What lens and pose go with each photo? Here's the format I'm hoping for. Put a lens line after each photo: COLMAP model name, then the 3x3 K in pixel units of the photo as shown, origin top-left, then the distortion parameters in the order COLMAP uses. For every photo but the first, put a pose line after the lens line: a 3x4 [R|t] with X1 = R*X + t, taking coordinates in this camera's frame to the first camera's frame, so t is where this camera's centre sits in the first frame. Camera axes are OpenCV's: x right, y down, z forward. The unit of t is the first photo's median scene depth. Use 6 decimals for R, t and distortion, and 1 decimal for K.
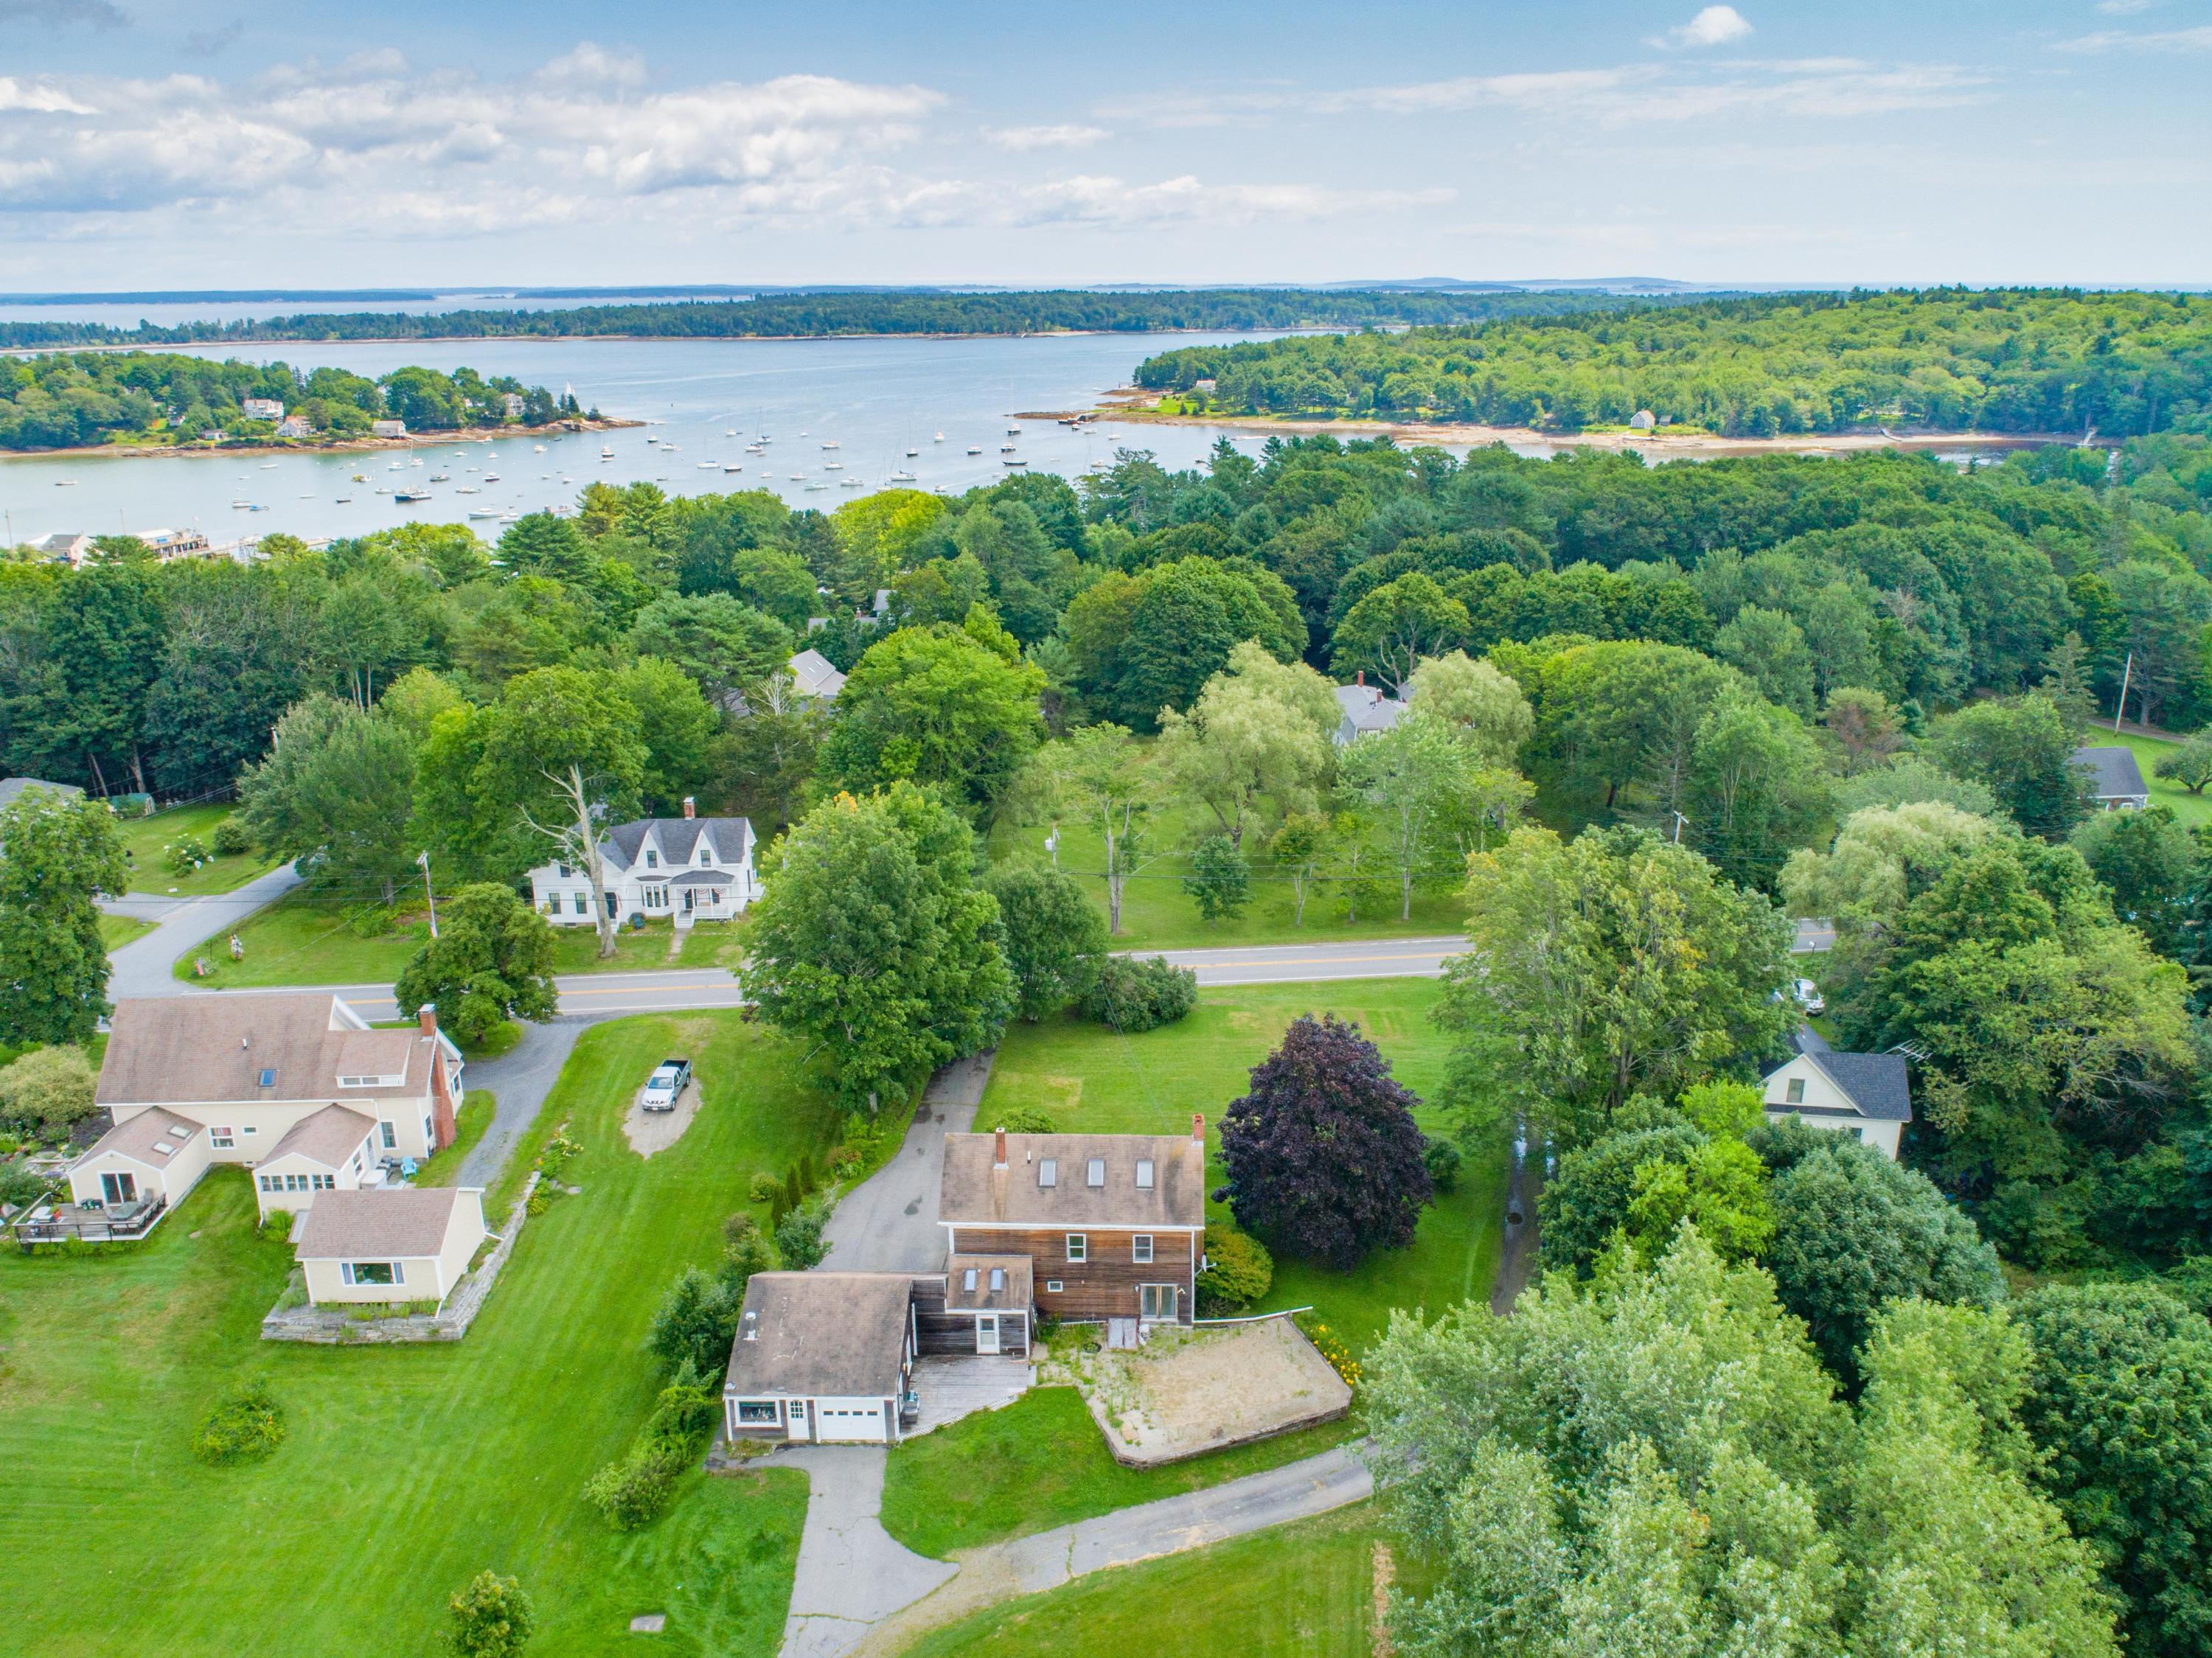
lens RADIAL K [[1689.8, 0, 1086.7], [0, 1689.8, 850.1], [0, 0, 1]] dist [-0.010546, -0.004476]
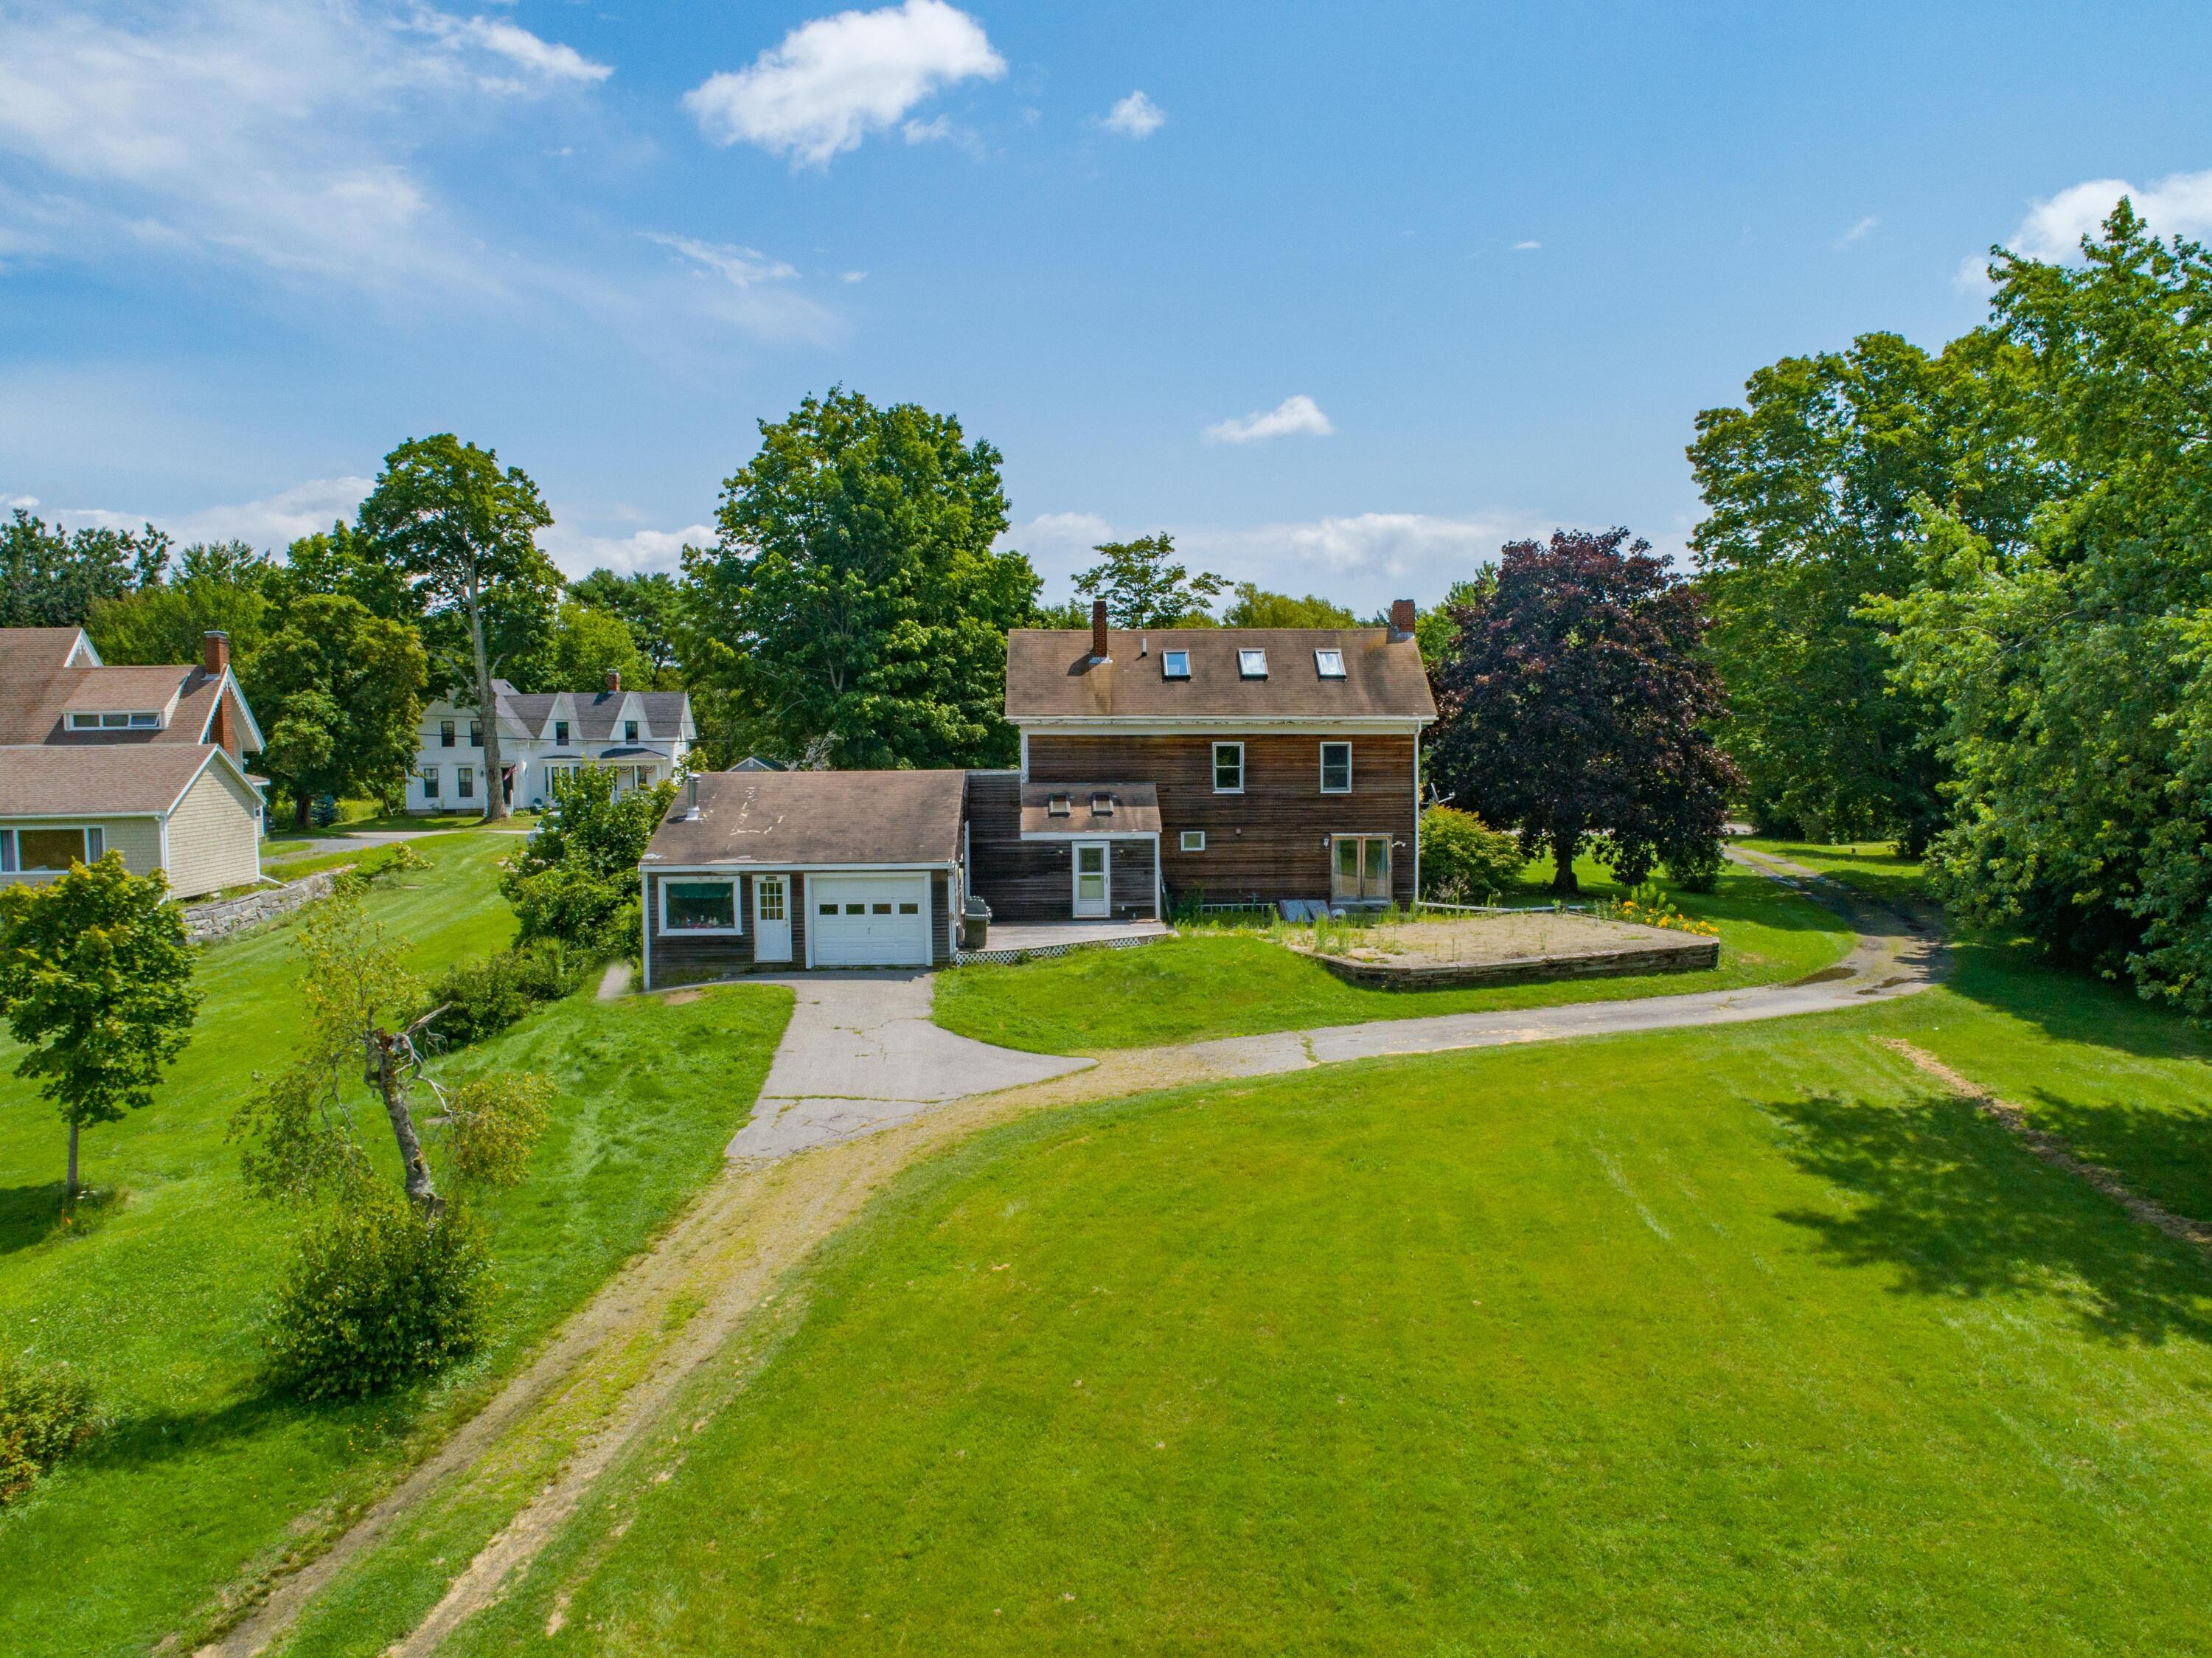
lens RADIAL K [[1690.2, 0, 1098.9], [0, 1690.2, 836.4], [0, 0, 1]] dist [-0.010546, -0.004476]
pose [[0.998675, -0.000186, 0.051459, -0.085162], [0.012852, 0.969205, -0.245920, 0.411864], [-0.049828, 0.246255, 0.967923, 0.413865]]
